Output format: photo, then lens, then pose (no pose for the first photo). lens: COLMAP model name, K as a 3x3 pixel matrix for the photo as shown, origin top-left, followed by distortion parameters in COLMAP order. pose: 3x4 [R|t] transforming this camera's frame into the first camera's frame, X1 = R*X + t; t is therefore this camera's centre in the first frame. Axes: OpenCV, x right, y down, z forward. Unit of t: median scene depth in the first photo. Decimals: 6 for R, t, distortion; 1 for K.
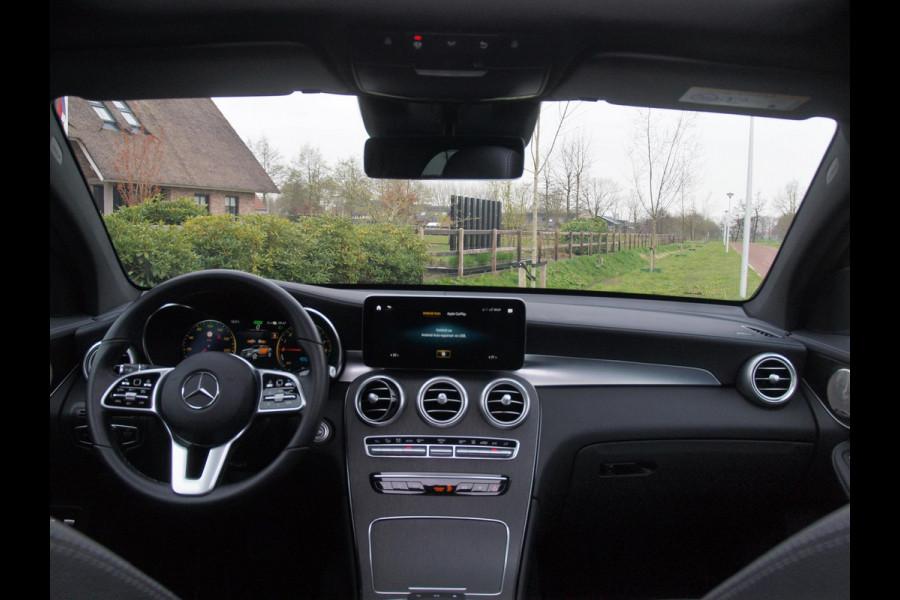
lens RADIAL K [[659.8, 0, 466.6], [0, 659.8, 302.6], [0, 0, 1]] dist [-0.102321, 0.007004]
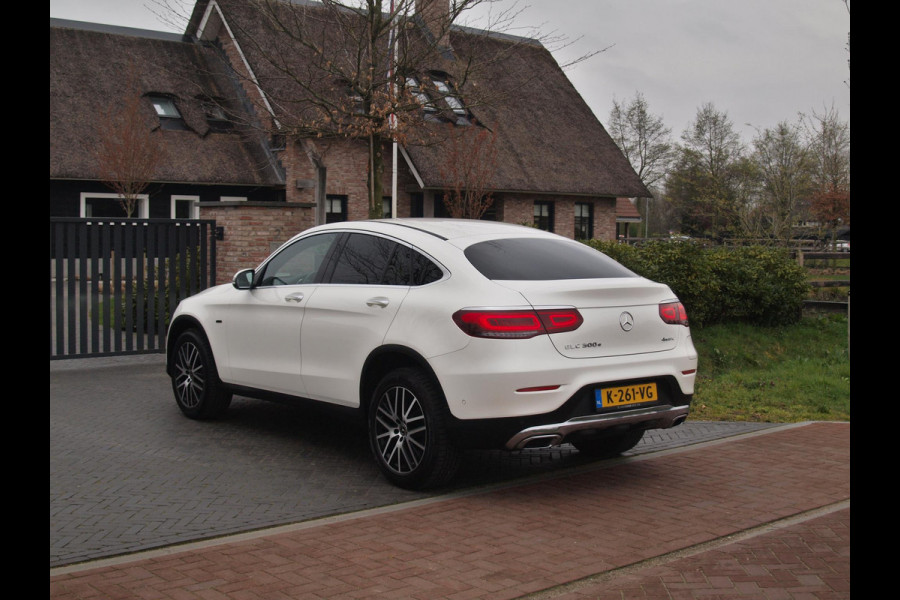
lens RADIAL K [[1138.1, 0, 471.6], [0, 1138.1, 300.0], [0, 0, 1]] dist [-0.114990, 0.023044]
pose [[0.900932, 0.011467, -0.433809, 0.076454], [-0.038398, 0.997836, -0.053369, 0.015931], [0.432258, 0.064740, 0.899423, -0.186170]]
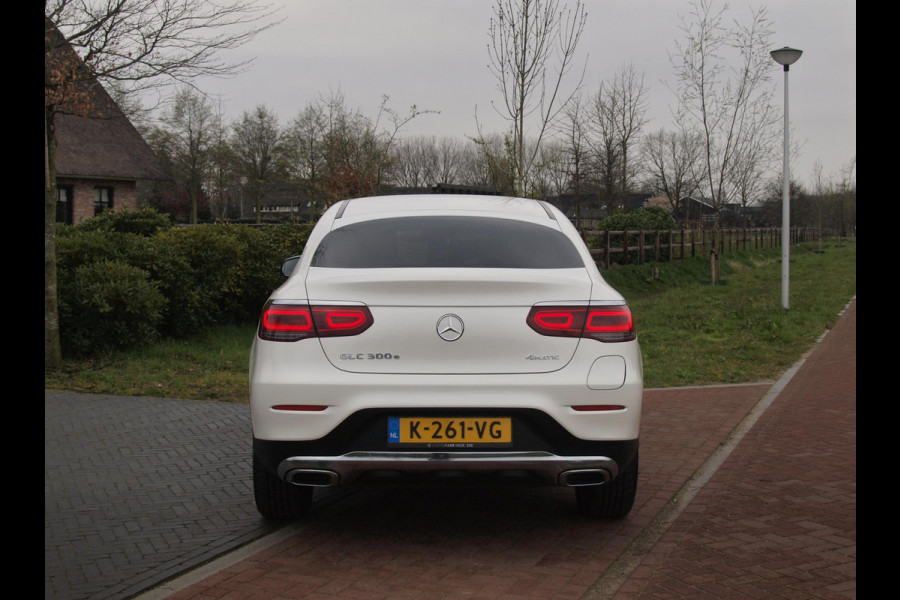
lens RADIAL K [[1169.7, 0, 469.7], [0, 1169.7, 298.6], [0, 0, 1]] dist [-0.117687, 0.036217]
pose [[0.999737, -0.020767, 0.009717, 0.002221], [0.021210, 0.998622, -0.047998, 0.017589], [-0.008706, 0.048191, 0.998800, -0.198562]]
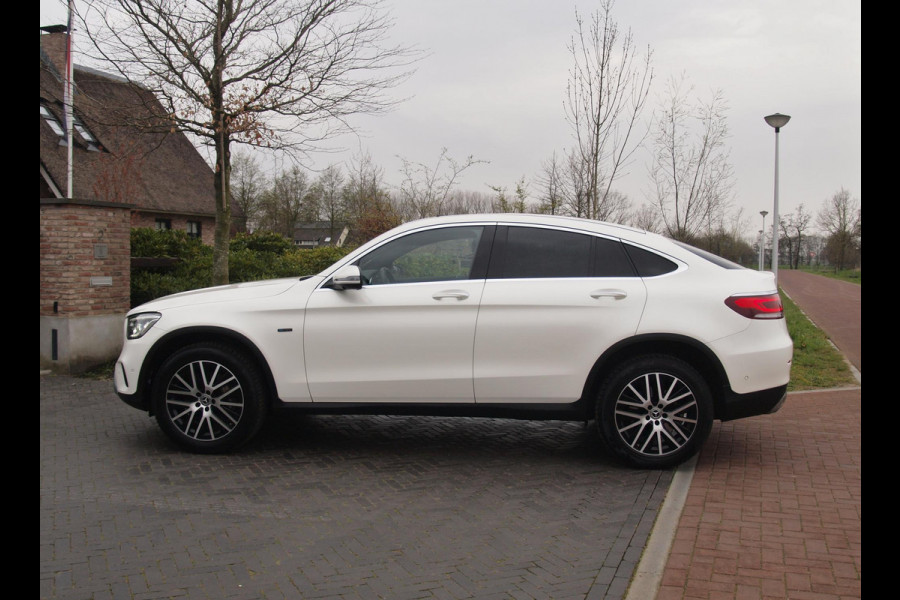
lens RADIAL K [[857.8, 0, 478.9], [0, 857.8, 298.1], [0, 0, 1]] dist [-0.112061, 0.010085]
pose [[0.998390, -0.011293, 0.055585, -0.050788], [0.014741, 0.997966, -0.062023, 0.013409], [-0.054771, 0.062743, 0.996526, -0.137800]]
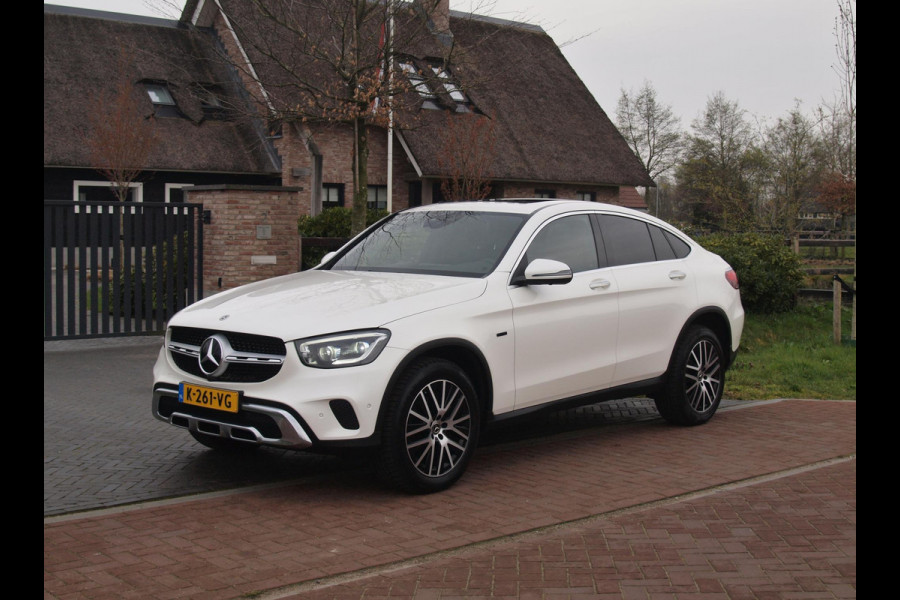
lens RADIAL K [[1169.7, 0, 469.7], [0, 1169.7, 298.6], [0, 0, 1]] dist [-0.117687, 0.036217]
pose [[0.897737, 0.014194, -0.440303, 0.089578], [-0.039898, 0.997993, -0.049177, 0.020175], [0.438722, 0.061715, 0.896501, -0.195151]]
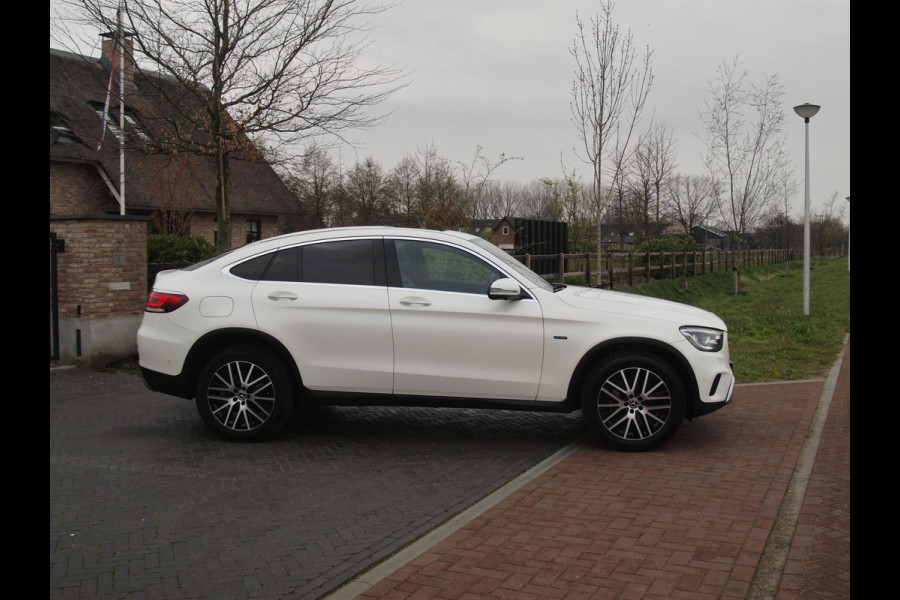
lens RADIAL K [[900.0, 0, 472.4], [0, 900.0, 298.8], [0, 0, 1]] dist [-0.107027, 0.009216]
pose [[0.998462, -0.022417, -0.050716, -0.012616], [0.019550, 0.998221, -0.056326, 0.014543], [0.051888, 0.055248, 0.997124, -0.175686]]
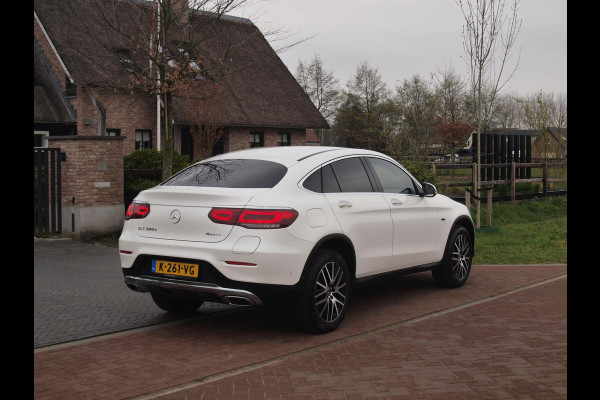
lens RADIAL K [[819.3, 0, 315.3], [0, 819.3, 199.7], [0, 0, 1]] dist [-0.114663, 0.018692]
pose [[0.954253, -0.006555, -0.298929, 0.081128], [-0.011836, 0.998148, -0.059671, 0.021698], [0.298767, 0.060480, 0.952408, -0.238443]]
